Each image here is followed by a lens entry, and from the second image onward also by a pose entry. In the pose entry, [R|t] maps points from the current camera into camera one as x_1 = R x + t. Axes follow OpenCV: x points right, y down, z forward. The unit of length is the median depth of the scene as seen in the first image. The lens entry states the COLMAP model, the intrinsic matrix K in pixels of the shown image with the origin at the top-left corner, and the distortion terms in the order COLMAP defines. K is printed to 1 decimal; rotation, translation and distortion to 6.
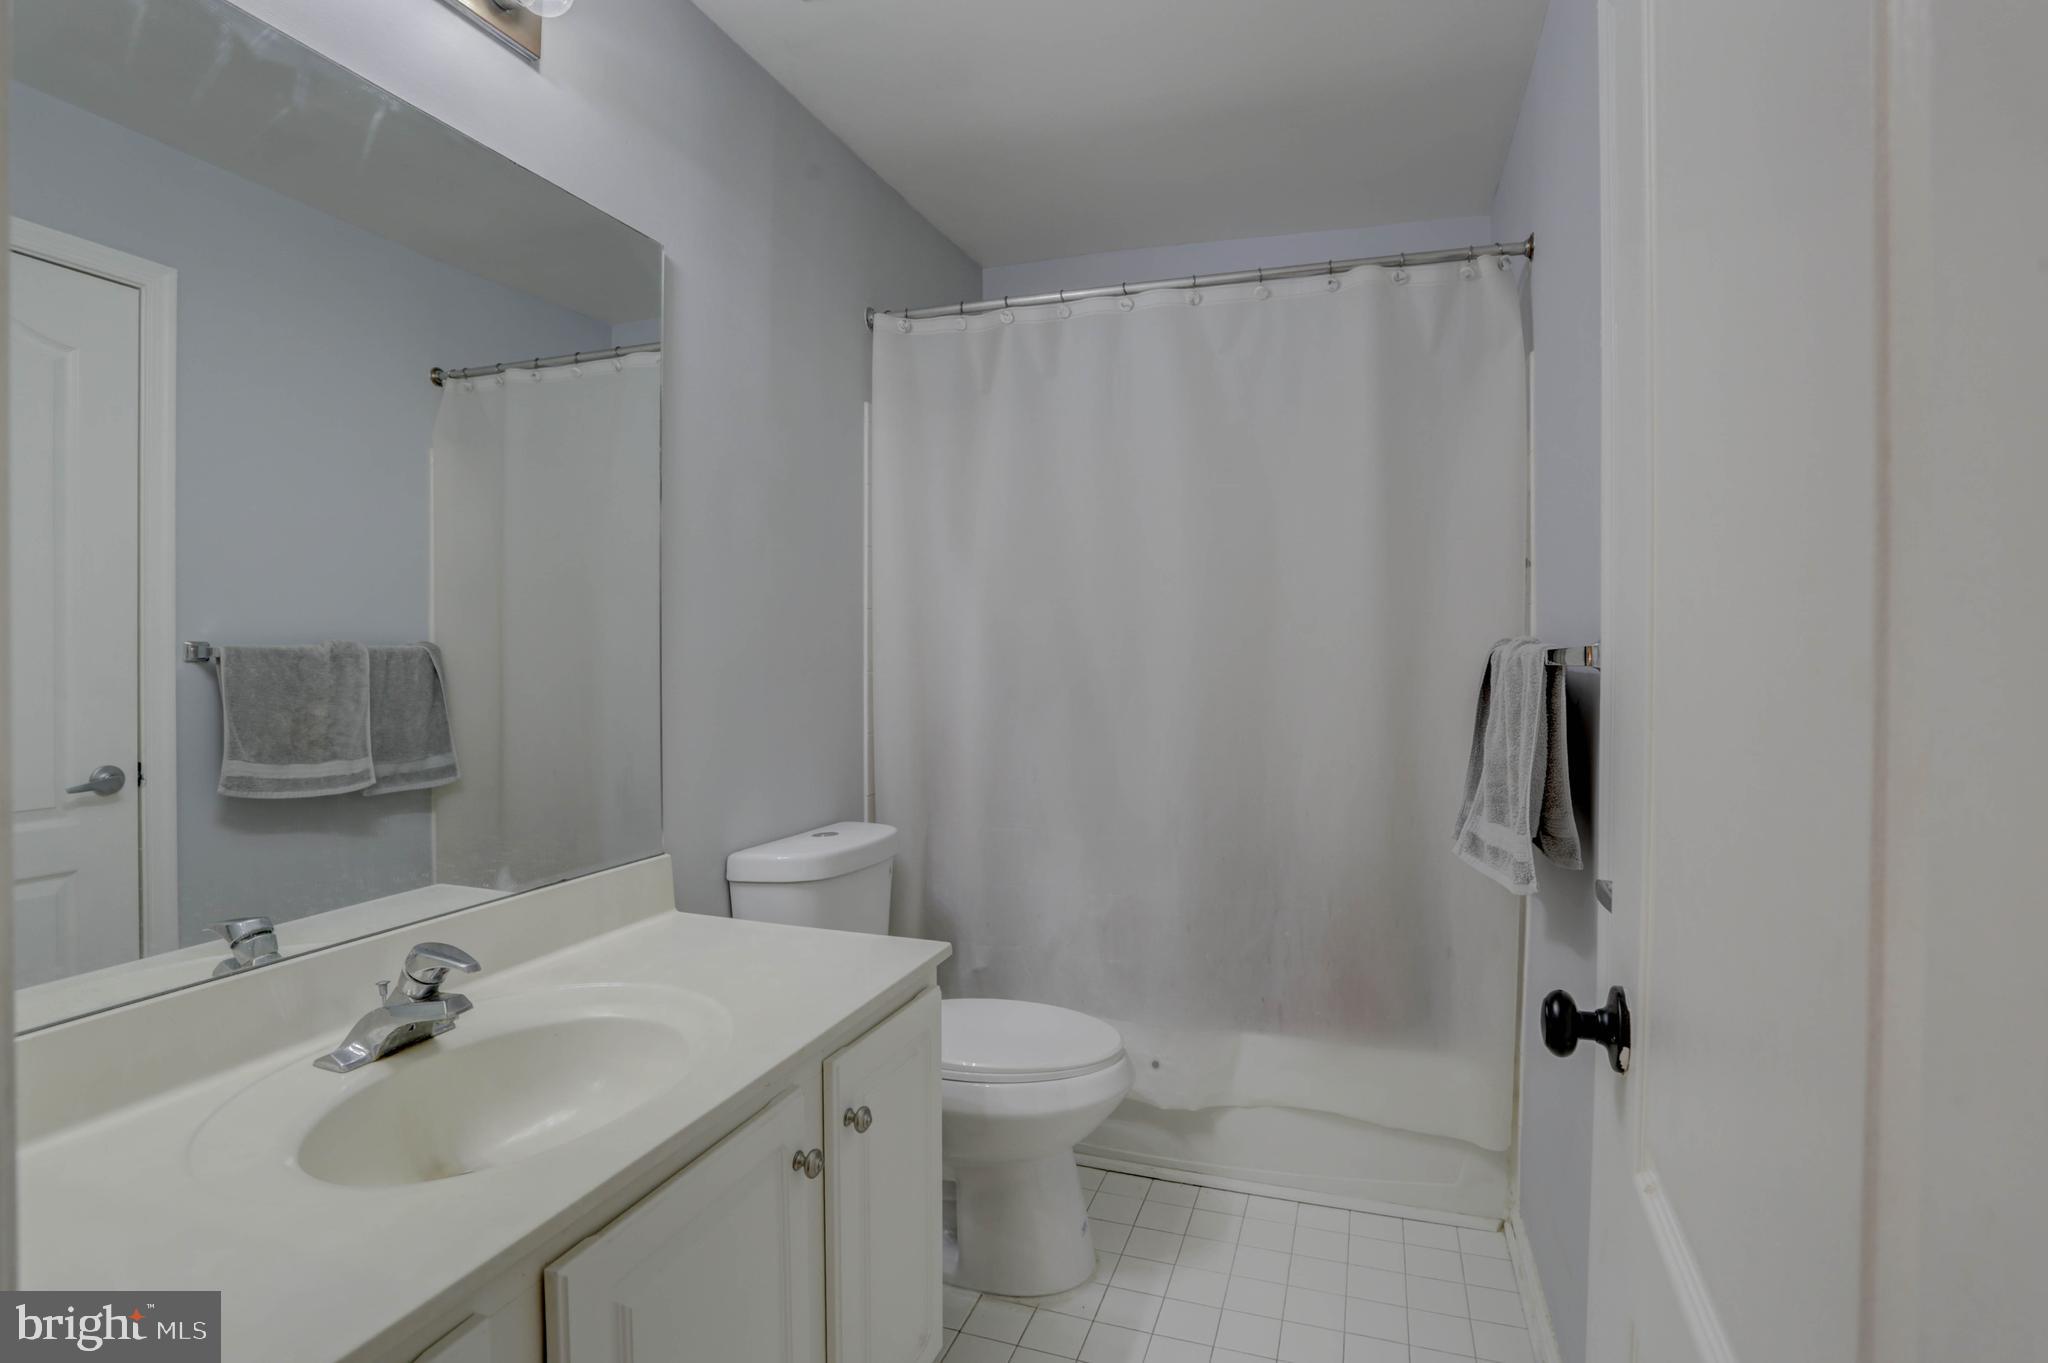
lens RADIAL K [[1003.6, 0, 1017.5], [0, 1003.6, 637.8], [0, 0, 1]] dist [-0.067265, 0.027527]
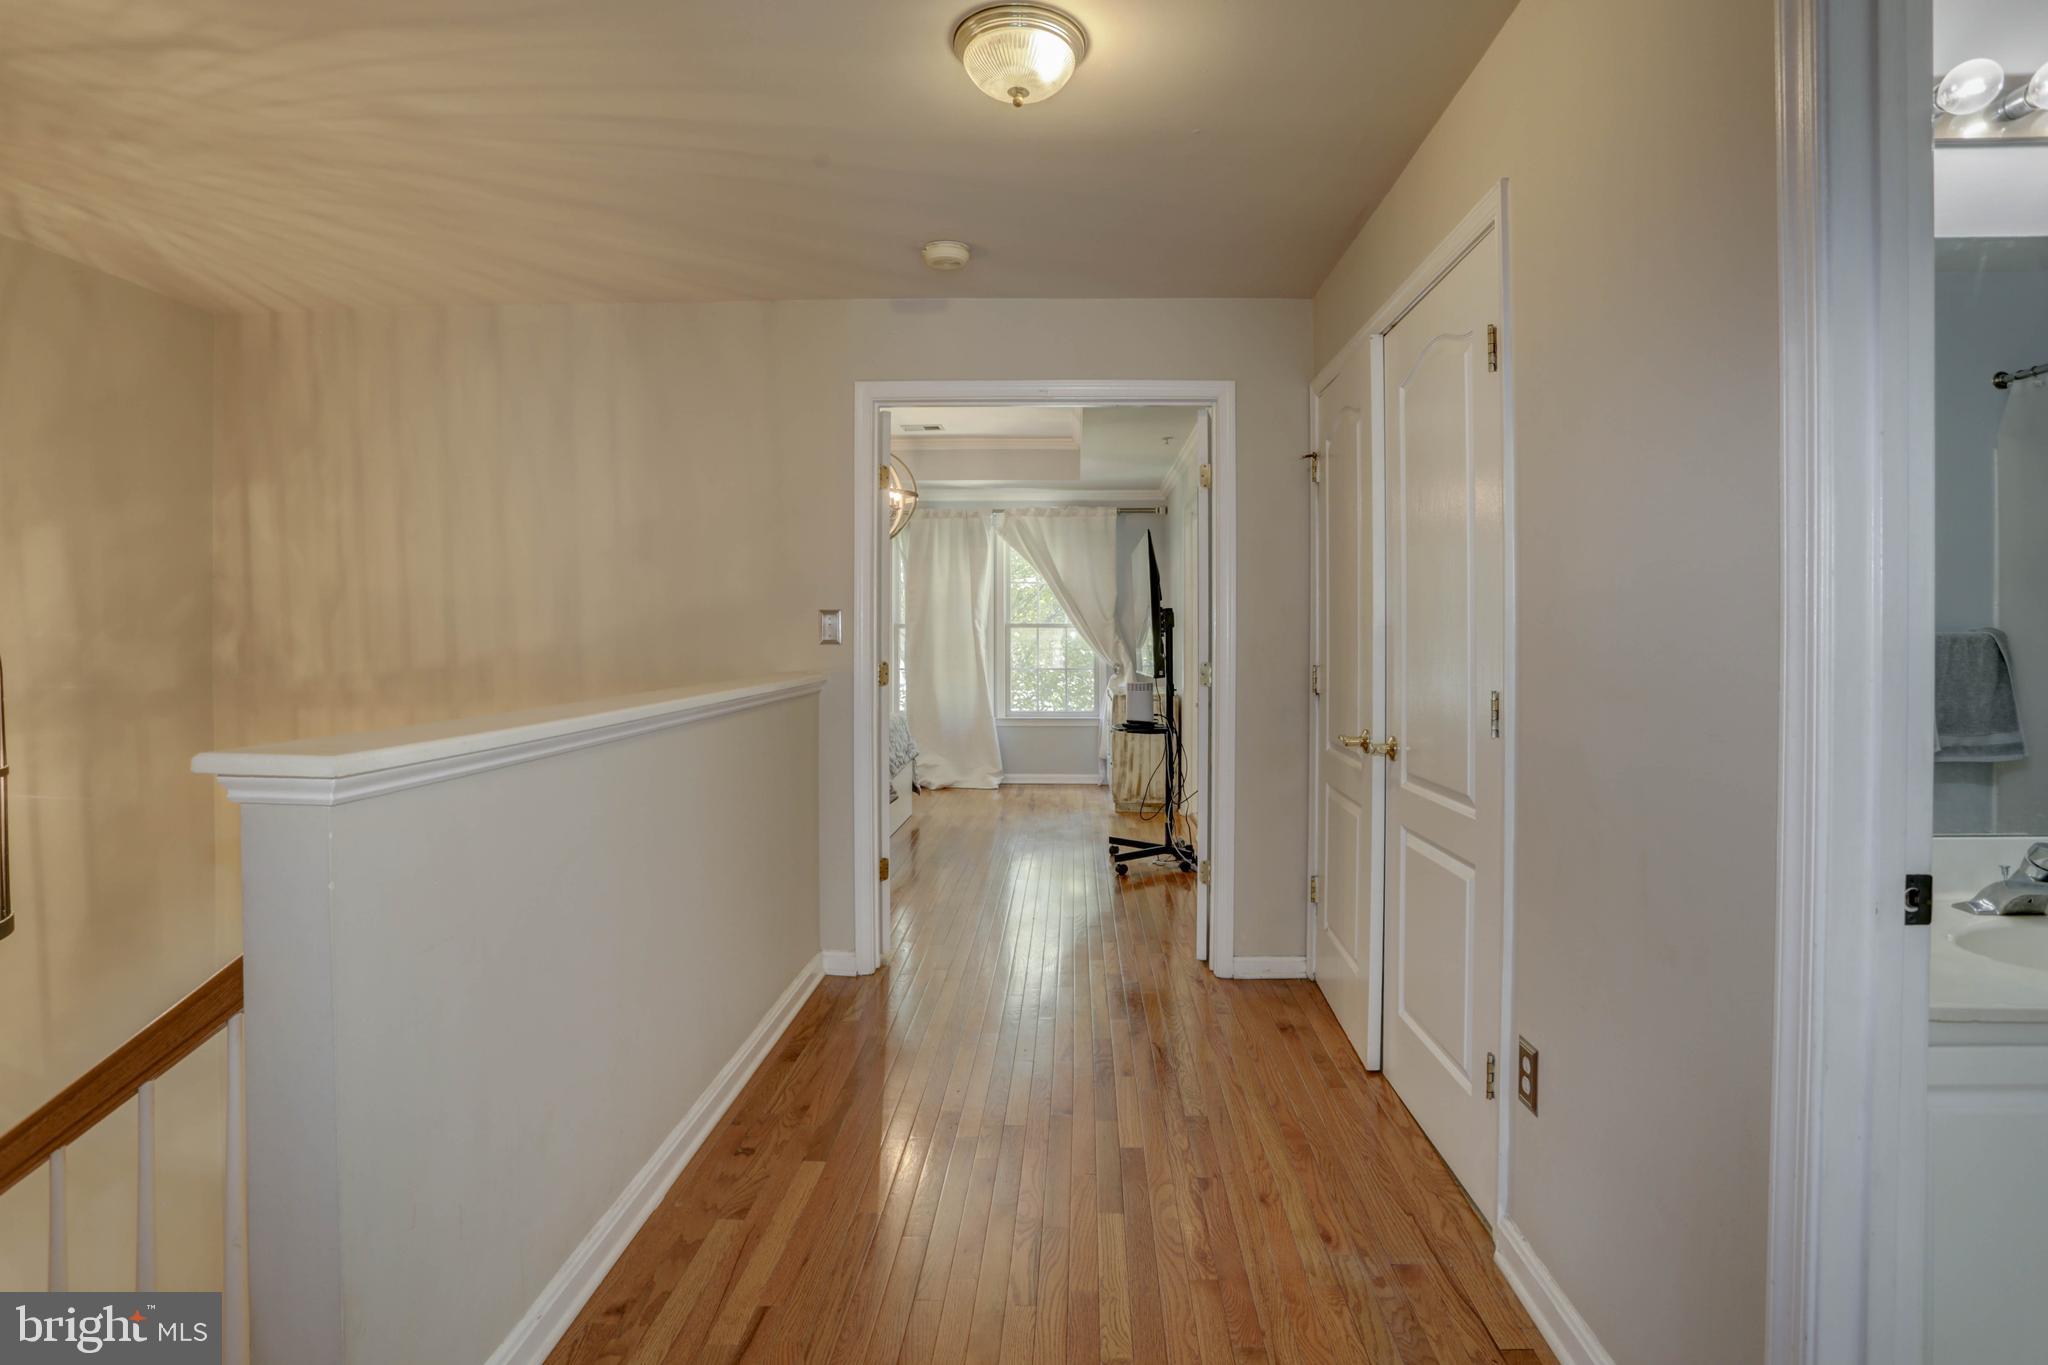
lens RADIAL K [[1019.4, 0, 1073.7], [0, 1019.4, 646.8], [0, 0, 1]] dist [-0.072565, 0.031360]
pose [[0.306088, 0.014705, -0.951890, 0.123175], [0.010024, 0.999775, 0.018668, -0.005761], [0.951951, -0.015255, 0.305871, -0.306467]]
